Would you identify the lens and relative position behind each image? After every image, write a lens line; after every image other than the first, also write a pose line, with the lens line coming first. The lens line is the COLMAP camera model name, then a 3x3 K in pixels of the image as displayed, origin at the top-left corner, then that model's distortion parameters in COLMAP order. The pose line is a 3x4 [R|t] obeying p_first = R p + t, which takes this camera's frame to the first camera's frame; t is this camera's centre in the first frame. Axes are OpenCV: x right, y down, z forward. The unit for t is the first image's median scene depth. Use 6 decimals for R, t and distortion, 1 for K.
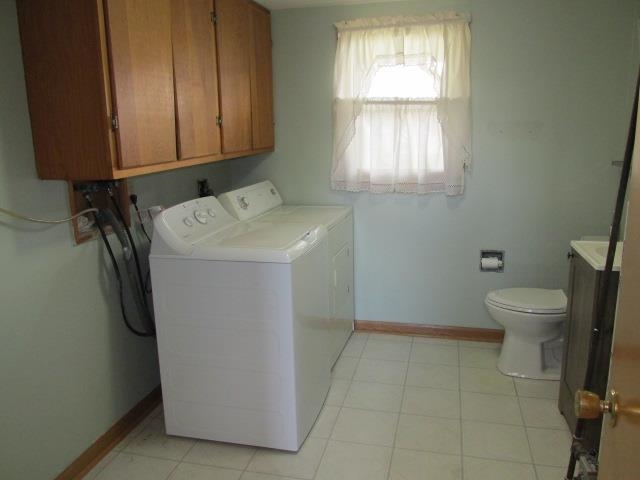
lens RADIAL K [[529.5, 0, 318.6], [0, 529.5, 239.2], [0, 0, 1]] dist [-0.037266, 0.007830]
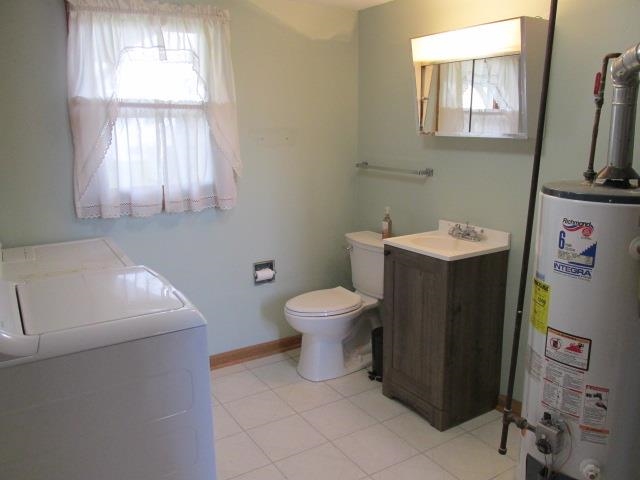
lens RADIAL K [[529.5, 0, 319.8], [0, 529.5, 240.3], [0, 0, 1]] dist [-0.037266, 0.007830]
pose [[0.700334, -0.141719, 0.699605, -0.283904], [0.151538, 0.987271, 0.048296, -0.051133], [-0.697544, 0.072194, 0.712895, 0.246371]]
